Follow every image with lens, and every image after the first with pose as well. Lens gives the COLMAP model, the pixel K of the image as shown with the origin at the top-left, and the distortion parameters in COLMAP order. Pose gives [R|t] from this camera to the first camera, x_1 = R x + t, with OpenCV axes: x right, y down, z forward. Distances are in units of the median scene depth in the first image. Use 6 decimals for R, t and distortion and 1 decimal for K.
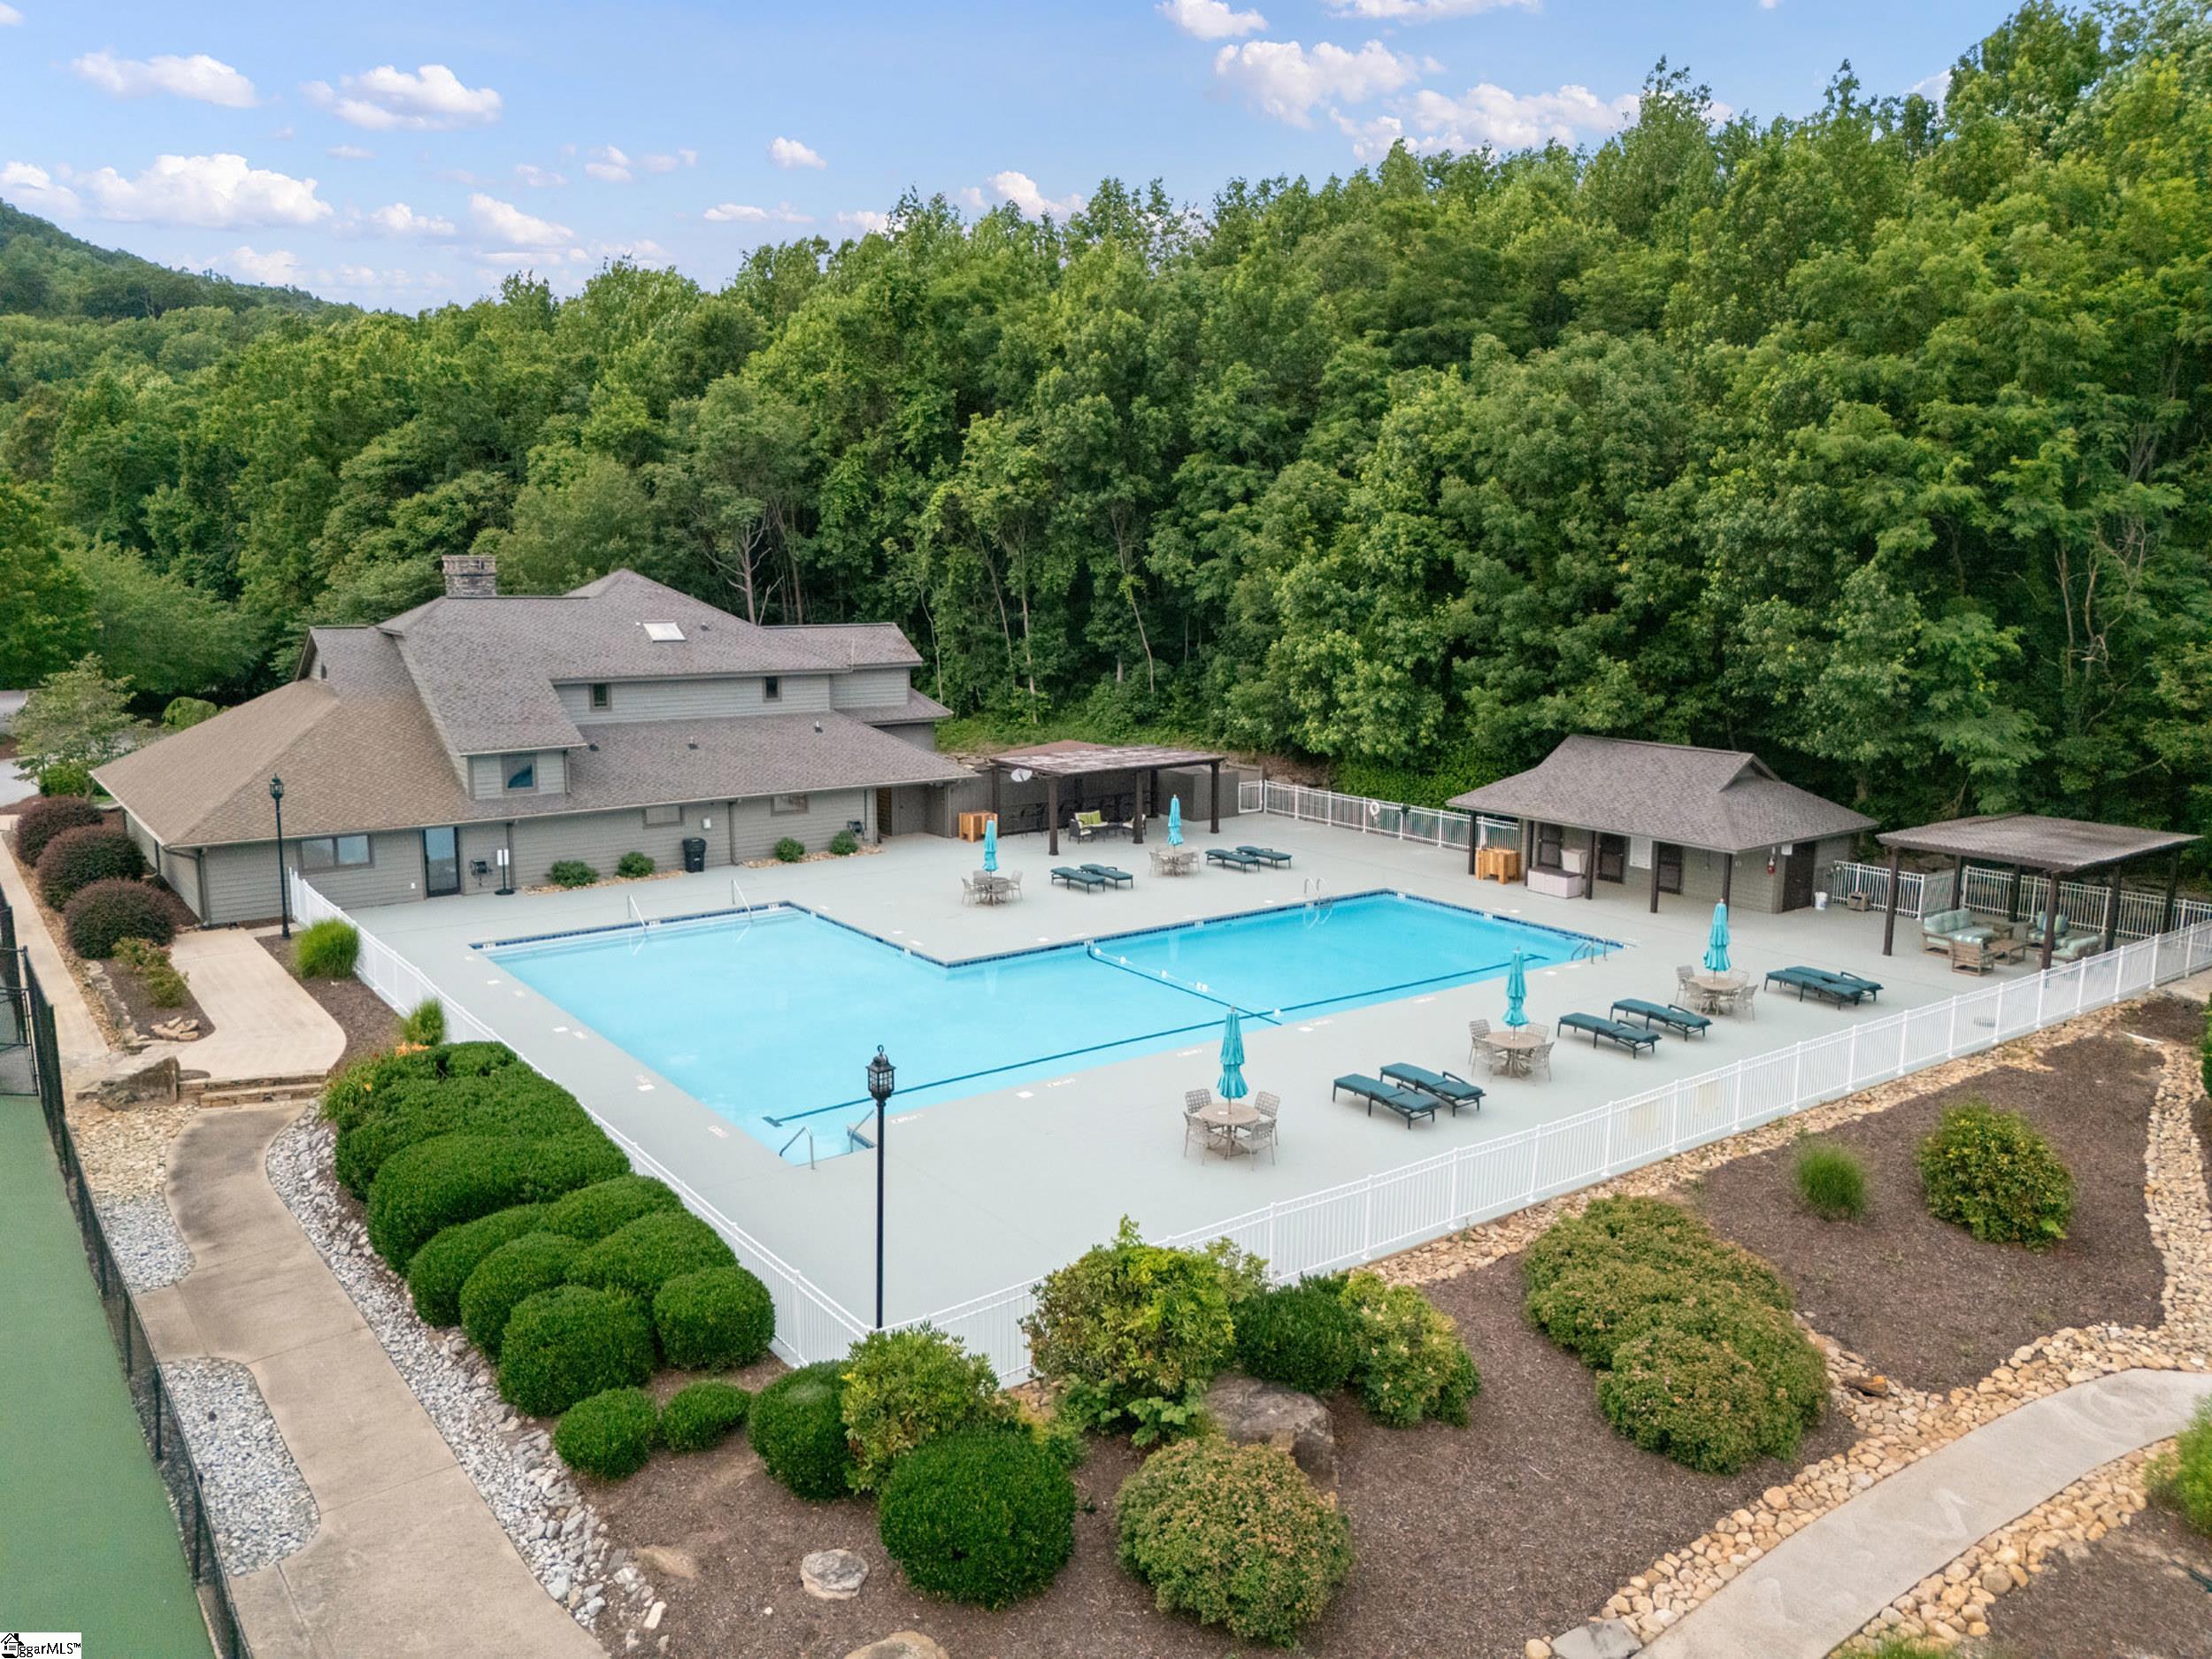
lens RADIAL K [[1620.2, 0, 1109.9], [0, 1620.2, 837.1], [0, 0, 1]] dist [0.070668, -0.061209]
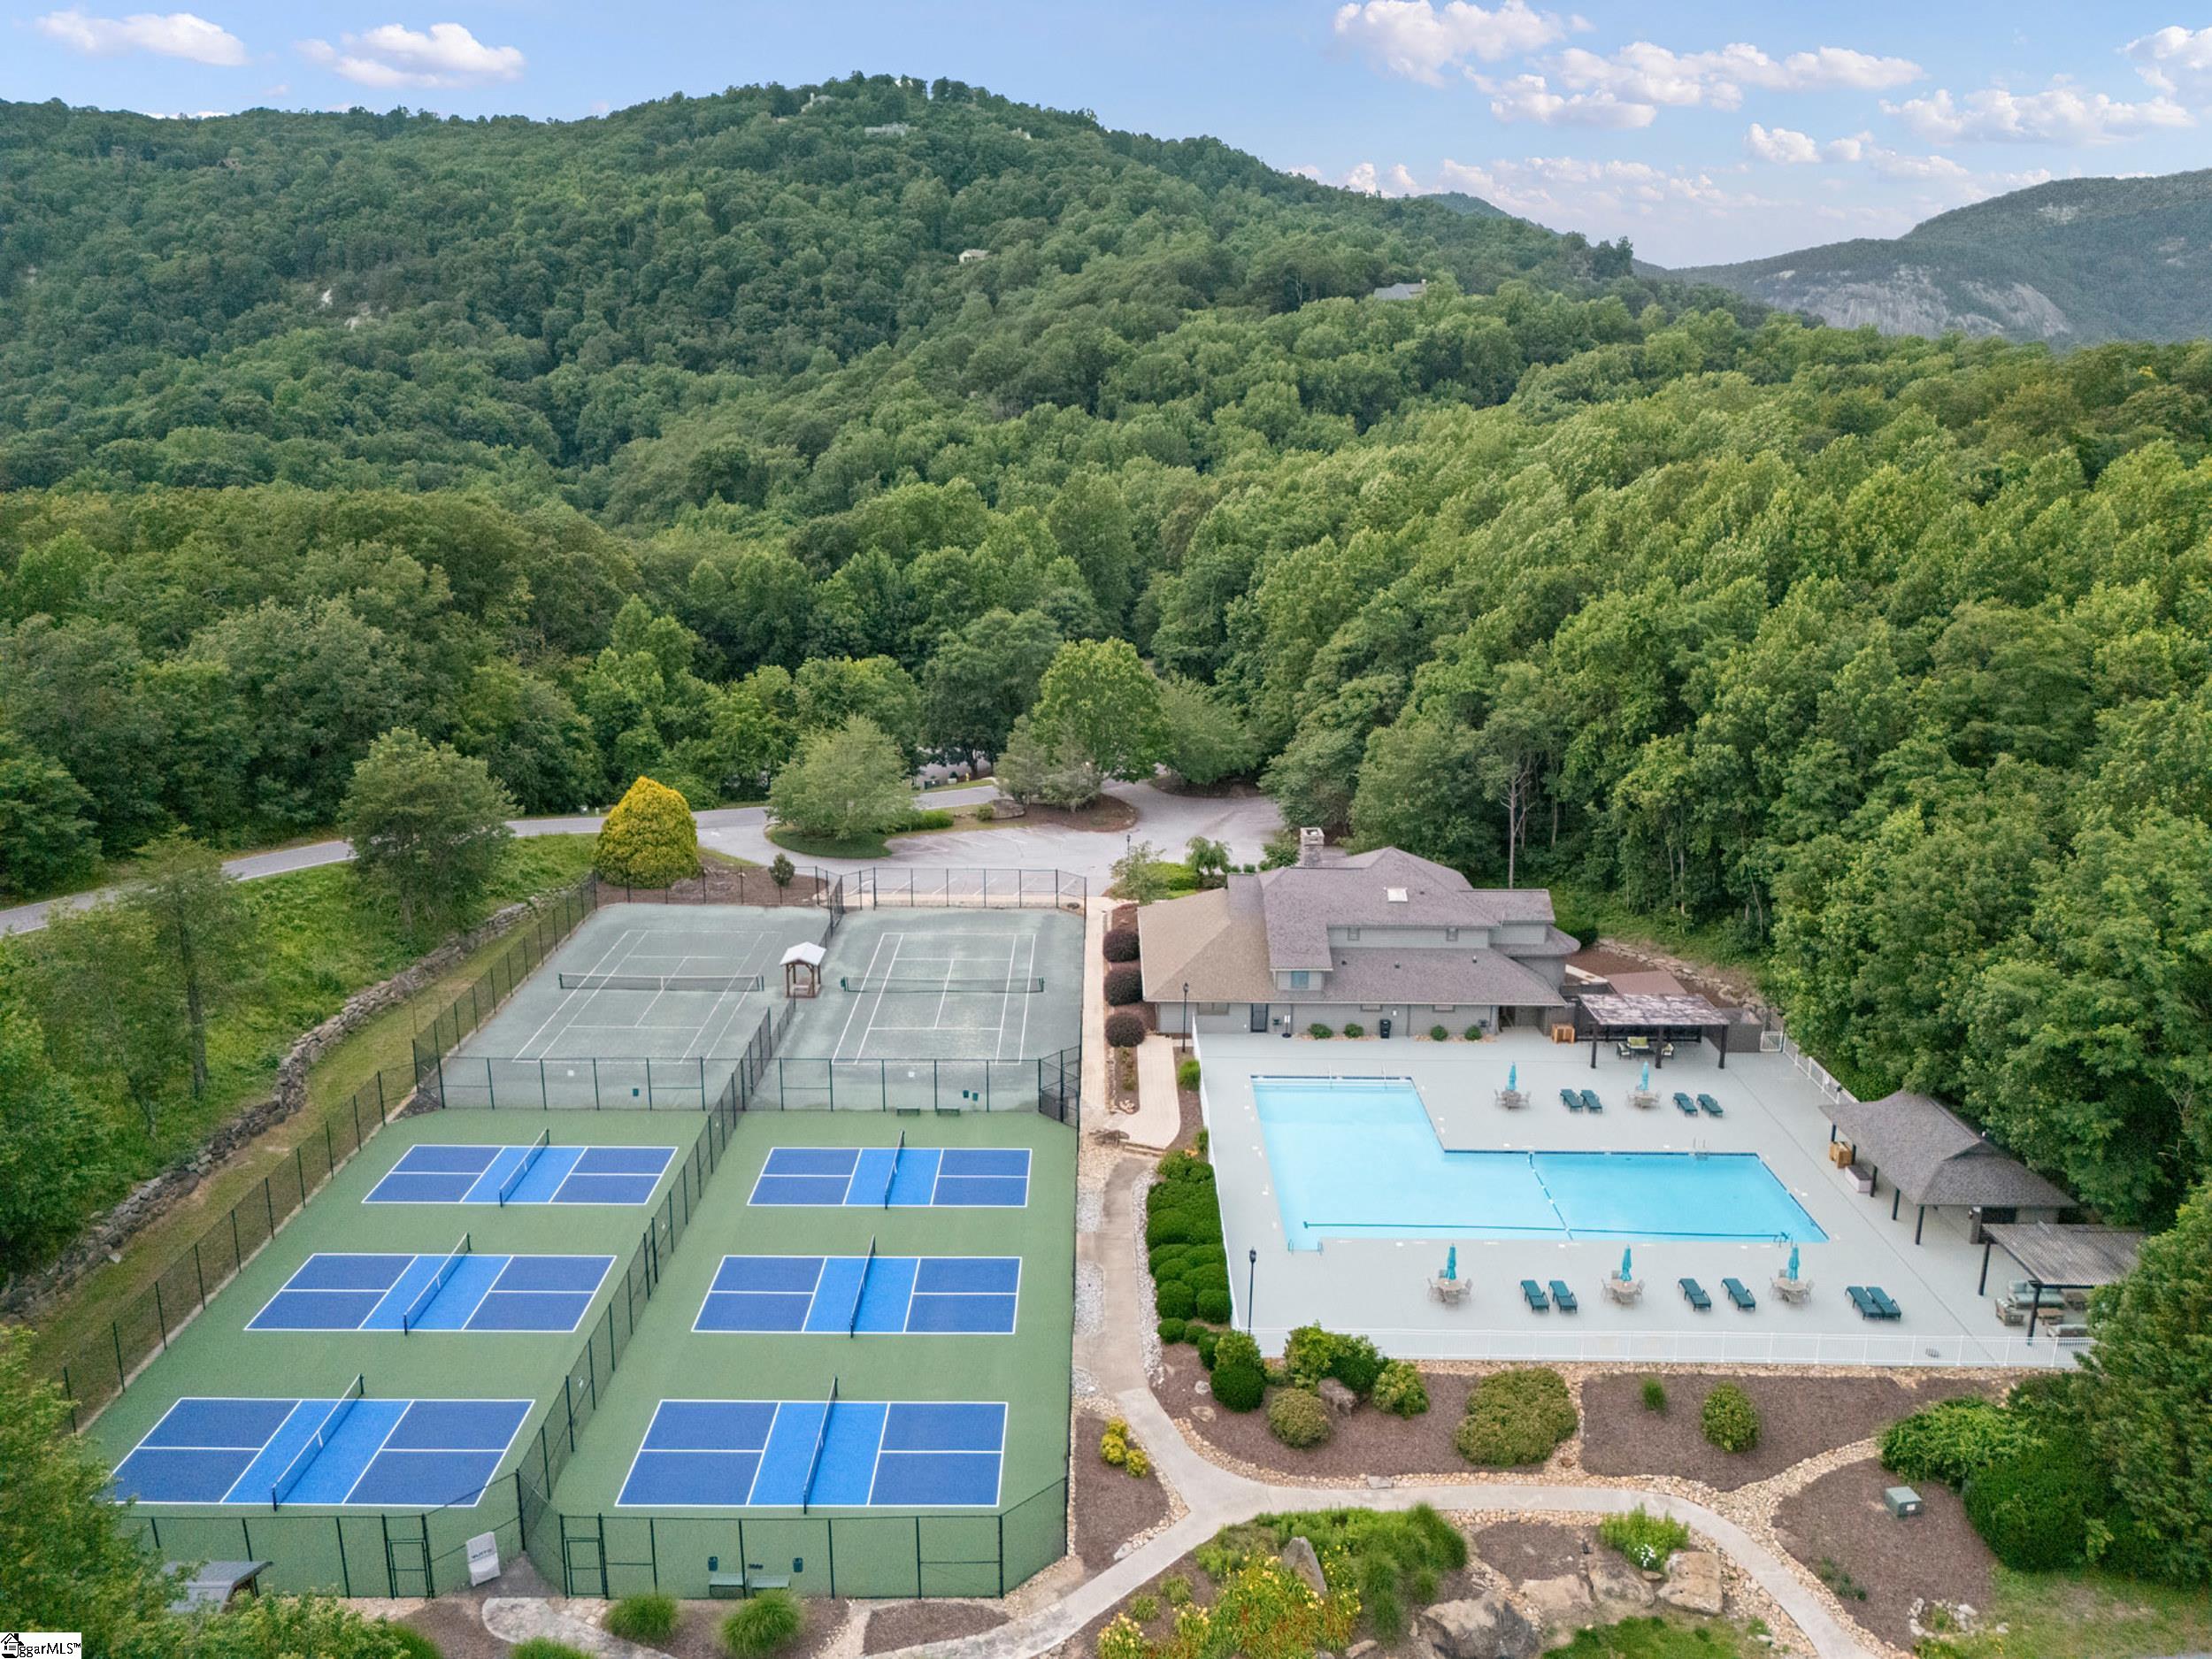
lens RADIAL K [[1620.2, 0, 1109.1], [0, 1620.2, 842.9], [0, 0, 1]] dist [0.070668, -0.061209]
pose [[0.805301, 0.160214, -0.570808, 0.715320], [-0.106174, 0.986202, 0.127015, -0.555189], [0.583281, -0.041681, 0.811200, -0.949178]]
